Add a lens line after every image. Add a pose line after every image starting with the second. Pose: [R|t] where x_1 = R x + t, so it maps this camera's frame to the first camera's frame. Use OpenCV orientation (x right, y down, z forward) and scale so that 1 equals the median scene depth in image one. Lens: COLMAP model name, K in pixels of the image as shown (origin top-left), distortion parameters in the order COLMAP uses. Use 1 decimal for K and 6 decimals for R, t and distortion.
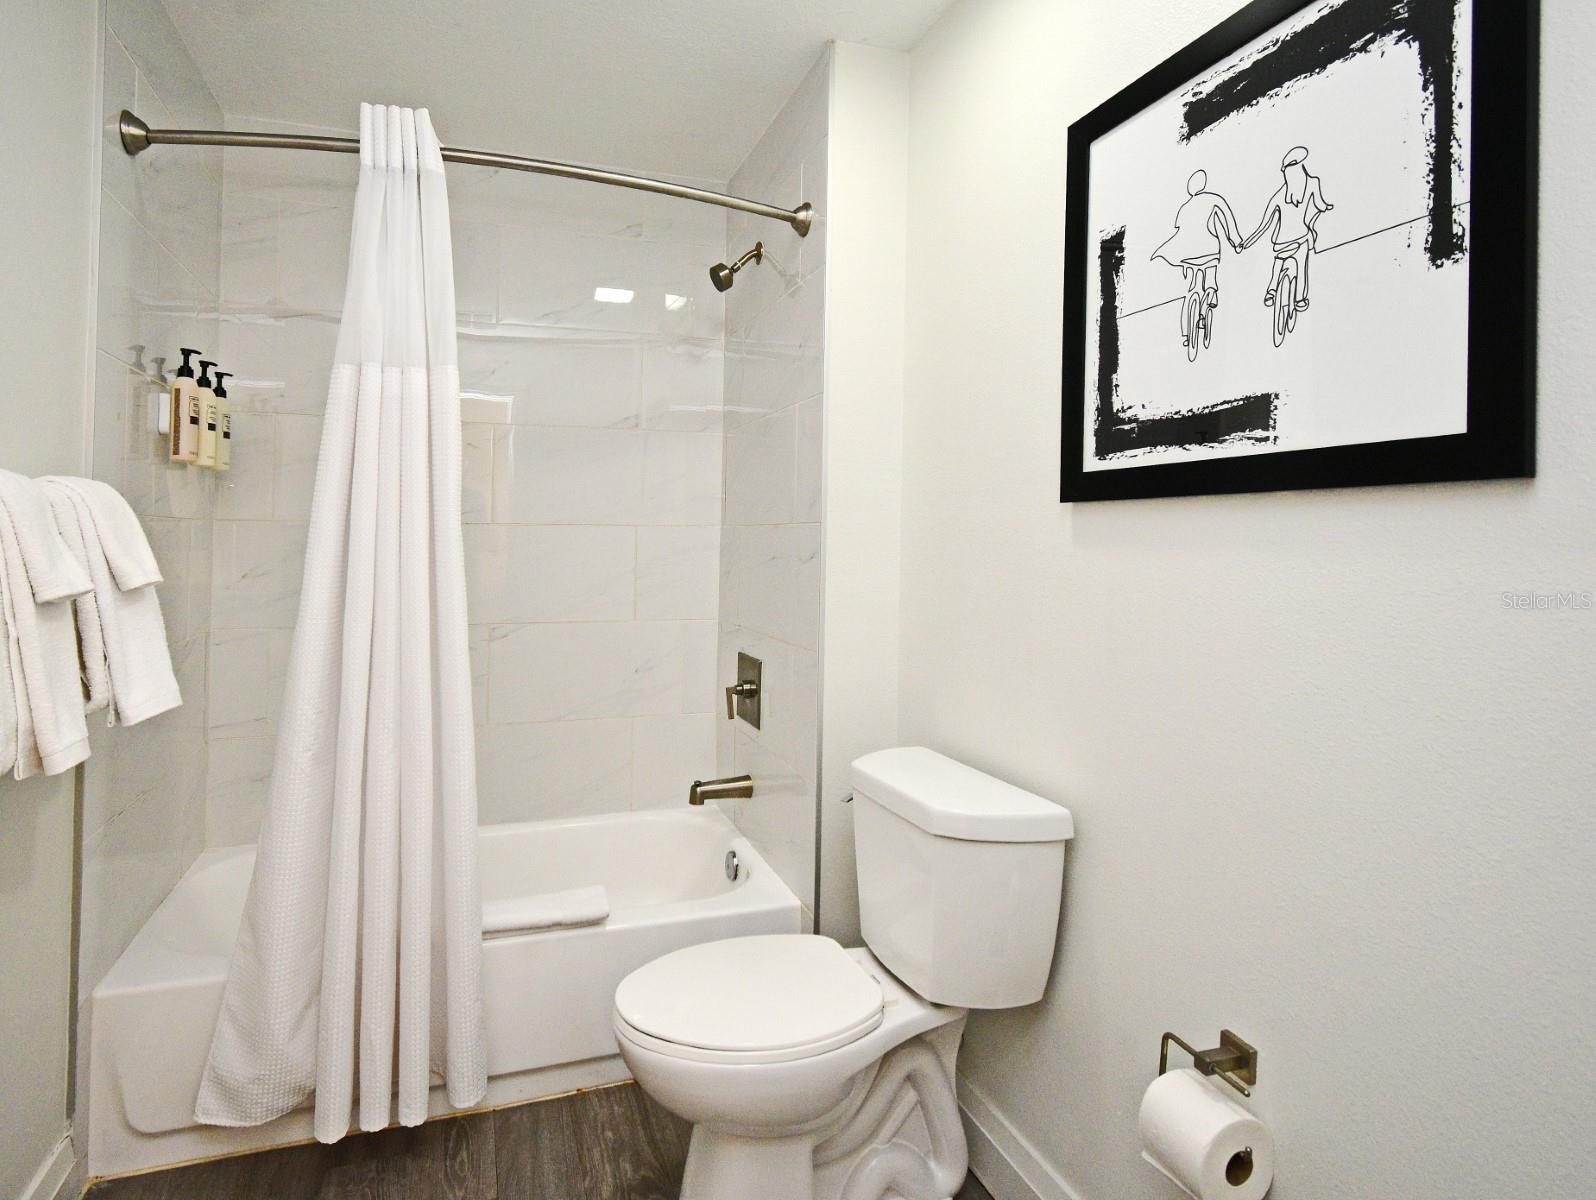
lens RADIAL K [[1038.7, 0, 797.4], [0, 1038.7, 468.1], [0, 0, 1]] dist [0.001796, 0.000157]
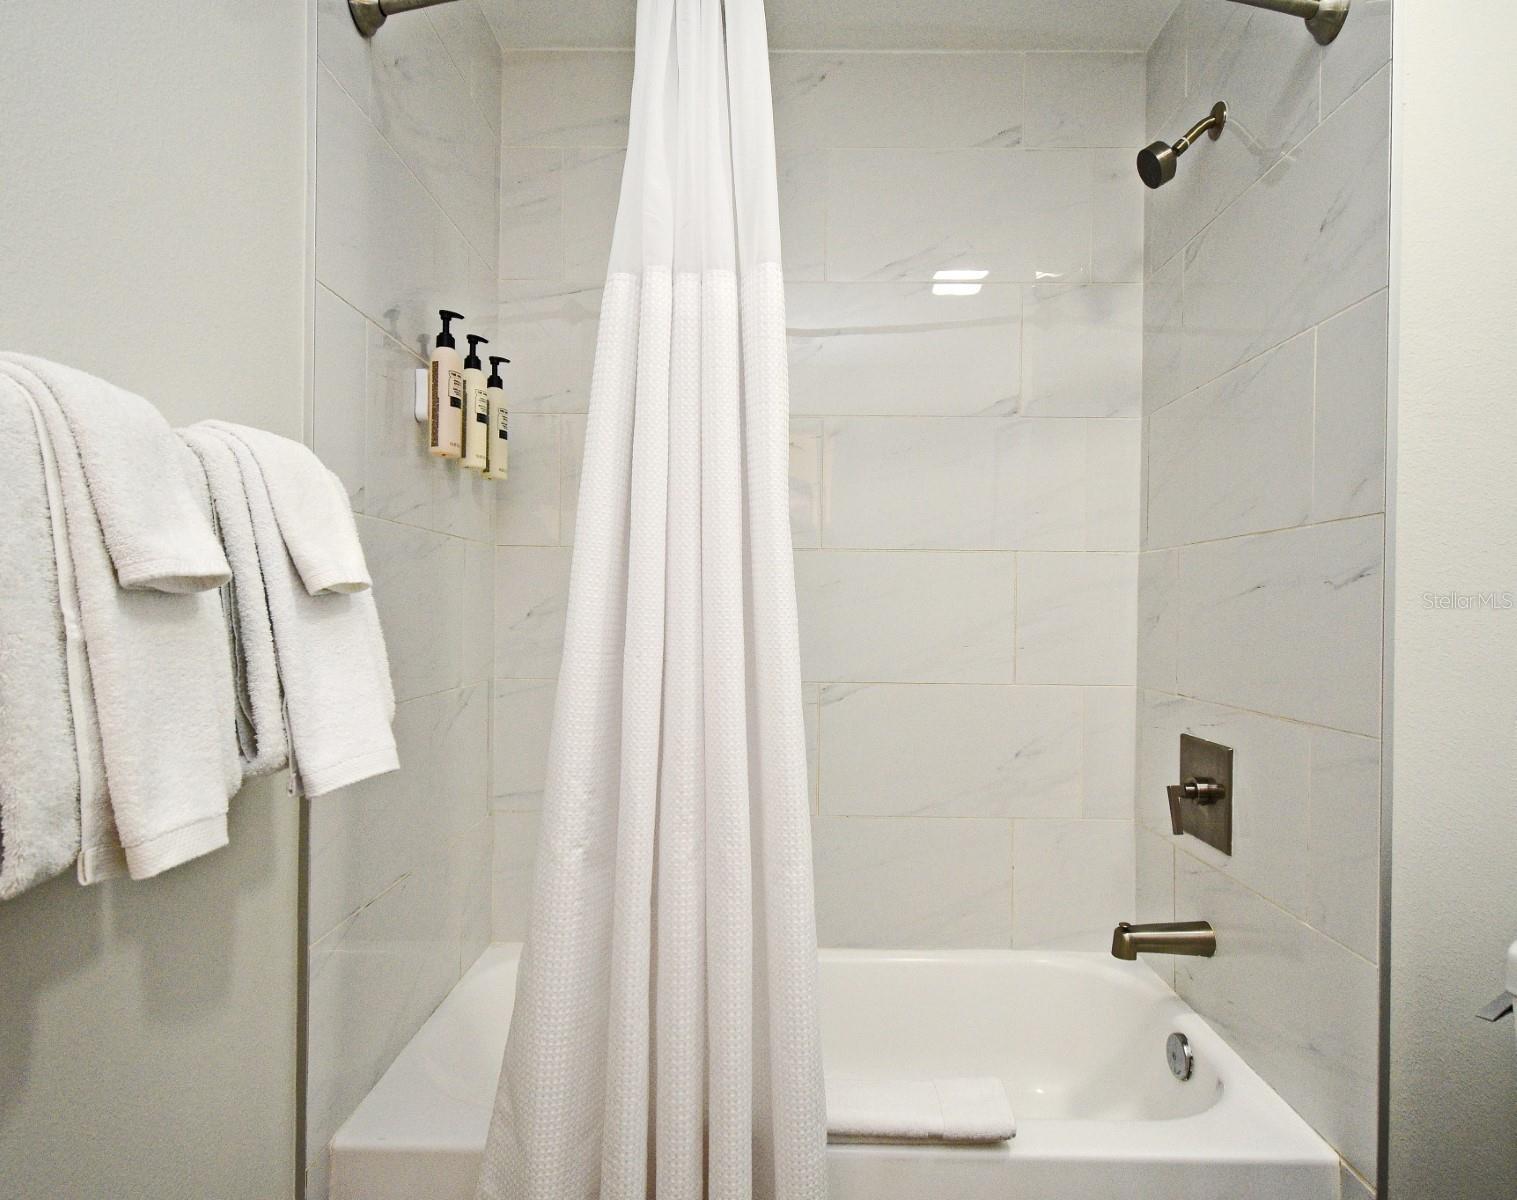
lens RADIAL K [[839.1, 0, 758.5], [0, 839.1, 600.0], [0, 0, 1]] dist [-0.000442, 0.000476]
pose [[0.948322, -0.007807, -0.317215, -0.166196], [0.010837, 0.999911, 0.007789, 0.097672], [0.317126, -0.010824, 0.948322, 0.469489]]
